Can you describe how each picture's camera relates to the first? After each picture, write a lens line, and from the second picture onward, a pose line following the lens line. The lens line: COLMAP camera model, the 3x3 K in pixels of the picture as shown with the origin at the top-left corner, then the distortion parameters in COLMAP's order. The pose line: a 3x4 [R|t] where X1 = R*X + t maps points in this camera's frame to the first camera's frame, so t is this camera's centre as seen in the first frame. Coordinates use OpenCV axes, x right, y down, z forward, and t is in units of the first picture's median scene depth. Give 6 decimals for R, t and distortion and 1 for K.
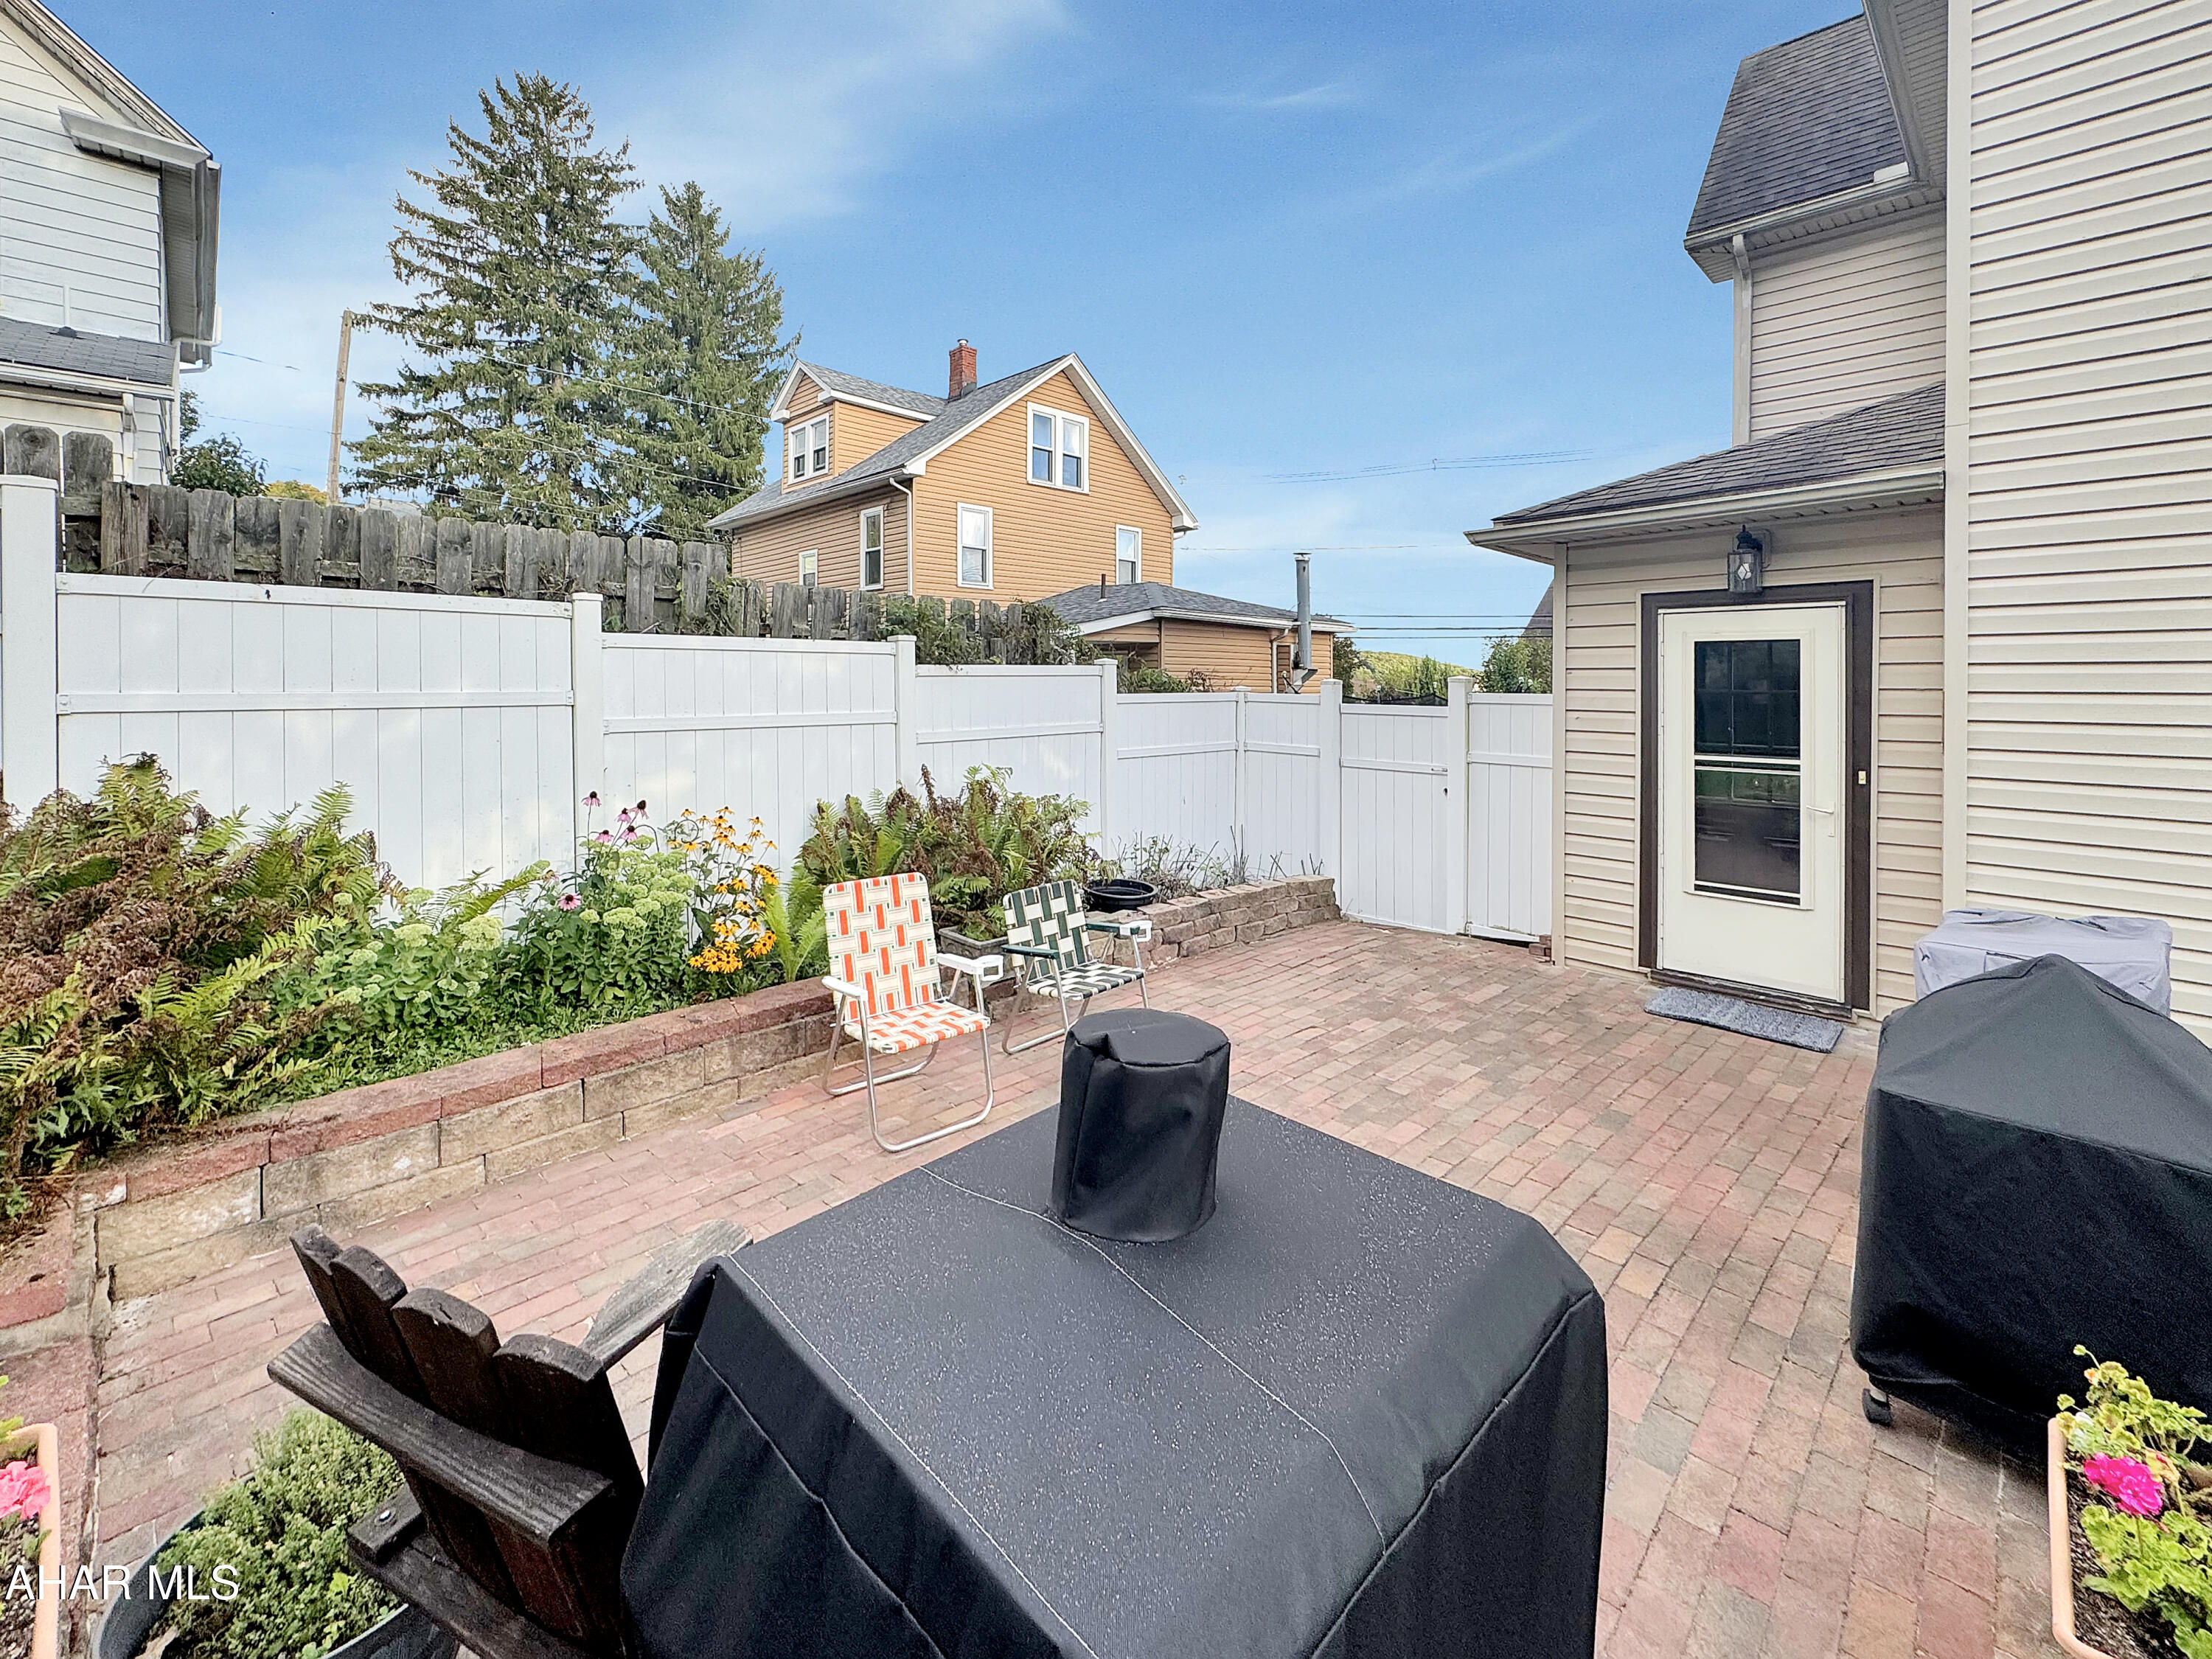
lens RADIAL K [[906.2, 0, 1126.3], [0, 906.2, 695.4], [0, 0, 1]] dist [0.003697, 0.000266]
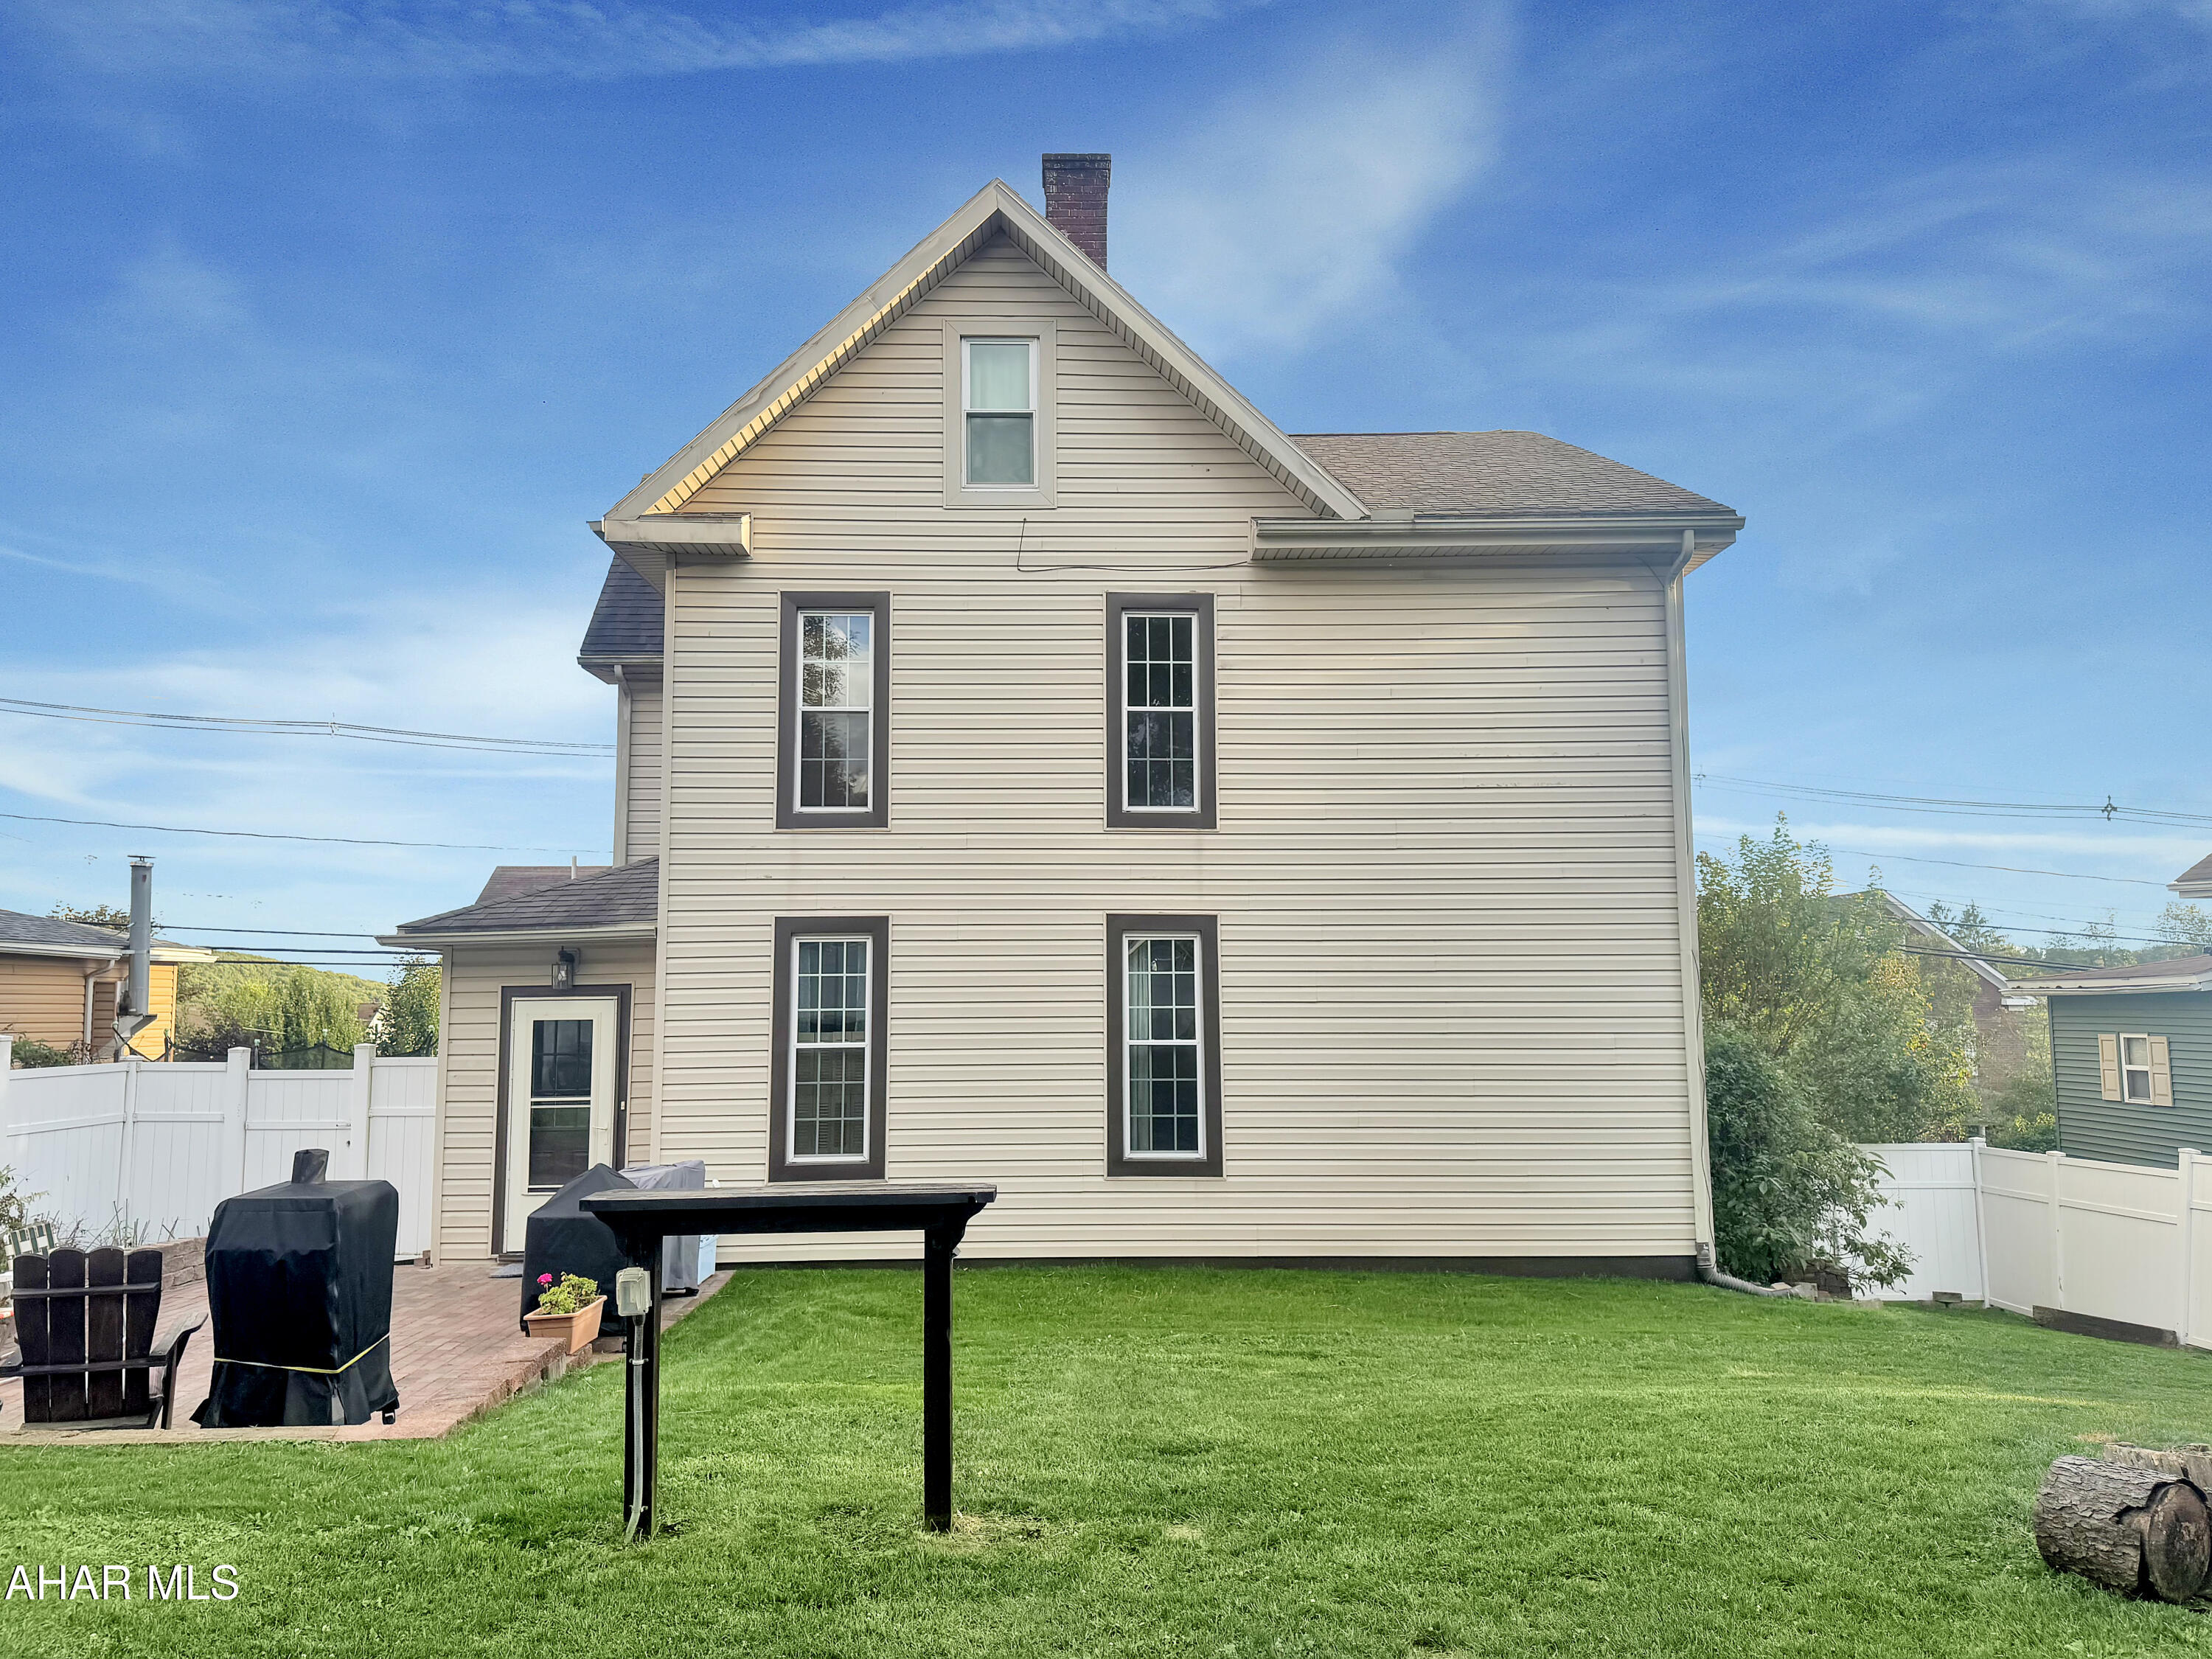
lens RADIAL K [[1551.5, 0, 1107.3], [0, 1551.5, 820.3], [0, 0, 1]] dist [0.034367, -0.012689]
pose [[0.697537, 0.075246, 0.712587, -0.545354], [0.017499, 0.992386, -0.121920, -0.055123], [-0.716335, 0.097513, 0.690909, -1.426218]]
